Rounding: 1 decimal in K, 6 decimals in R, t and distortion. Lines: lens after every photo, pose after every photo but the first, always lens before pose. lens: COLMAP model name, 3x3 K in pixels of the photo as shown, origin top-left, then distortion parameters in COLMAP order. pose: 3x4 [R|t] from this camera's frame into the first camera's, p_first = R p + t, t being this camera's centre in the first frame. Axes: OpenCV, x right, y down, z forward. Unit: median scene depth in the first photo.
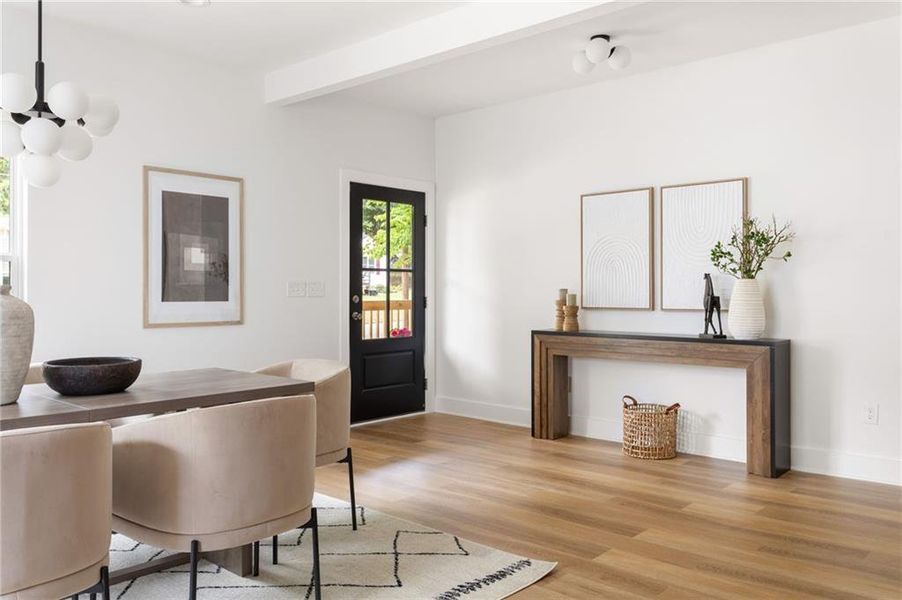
lens RADIAL K [[710.3, 0, 452.1], [0, 710.3, 288.1], [0, 0, 1]] dist [-0.000710, -0.000474]
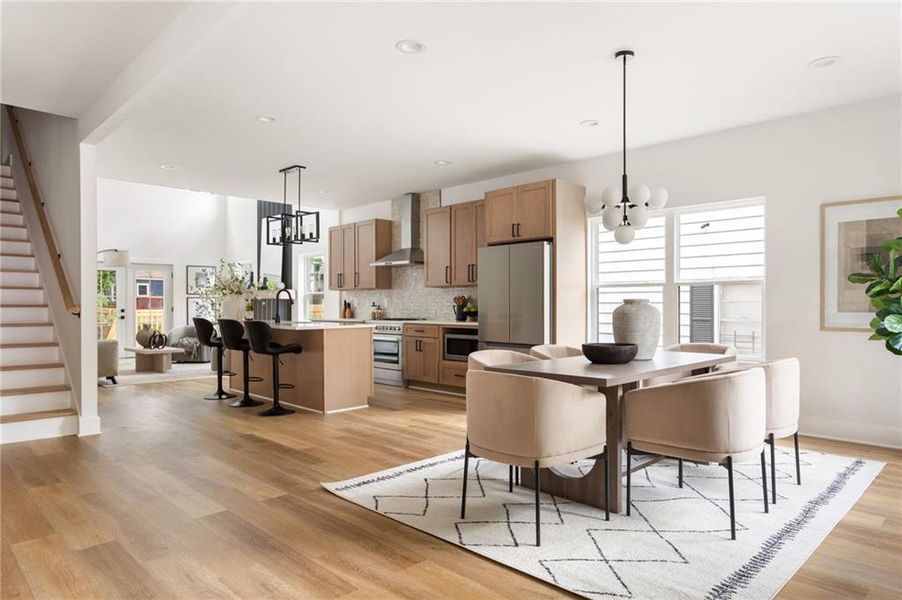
lens RADIAL K [[553.9, 0, 451.0], [0, 553.9, 300.0], [0, 0, 1]] dist [-0.003070, 0.000433]
pose [[-0.998293, 0.002099, 0.058363, -0.186101], [0.001570, 0.999957, -0.009118, 0.010657], [-0.058380, -0.009010, -0.998254, 2.042528]]
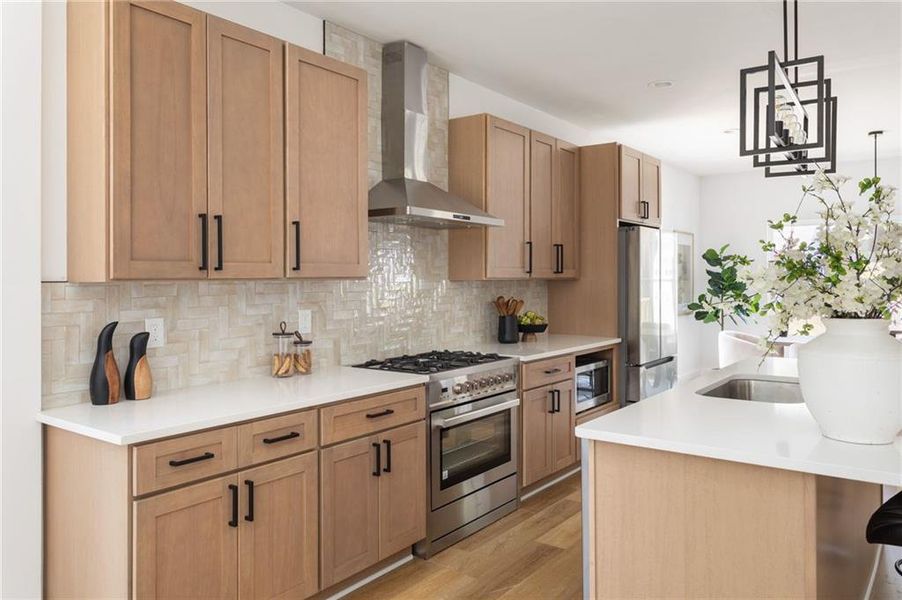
lens RADIAL K [[658.0, 0, 451.8], [0, 658.0, 280.7], [0, 0, 1]] dist [-0.002385, -0.000787]
pose [[0.091743, 0.000202, -0.995783, 1.436985], [0.001916, 0.999998, 0.000380, -0.070254], [0.995781, -0.001943, 0.091743, -0.657728]]
